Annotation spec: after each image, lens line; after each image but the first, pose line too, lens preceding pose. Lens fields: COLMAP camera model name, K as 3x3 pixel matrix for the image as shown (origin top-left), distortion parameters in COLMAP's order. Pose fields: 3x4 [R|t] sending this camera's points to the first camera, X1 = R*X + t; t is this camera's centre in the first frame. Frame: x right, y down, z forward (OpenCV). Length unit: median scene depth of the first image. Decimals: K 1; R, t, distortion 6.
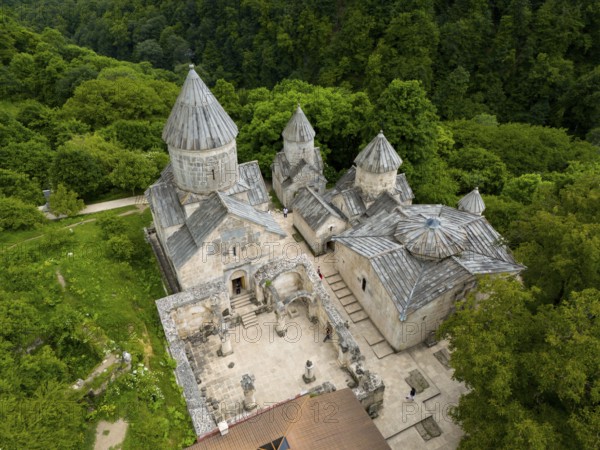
lens RADIAL K [[433.0, 0, 302.1], [0, 433.0, 225.0], [0, 0, 1]] dist [0.061310, -0.033372]
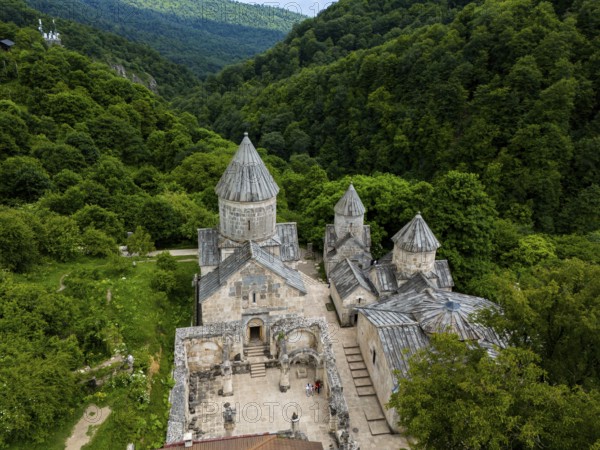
lens RADIAL K [[470.4, 0, 299.7], [0, 470.4, 225.6], [0, 0, 1]] dist [0.058307, -0.015000]
pose [[0.960162, 0.132596, -0.245982, 0.187015], [-0.183337, 0.963230, -0.196408, 0.084461], [0.210894, 0.233682, 0.949166, -0.109678]]
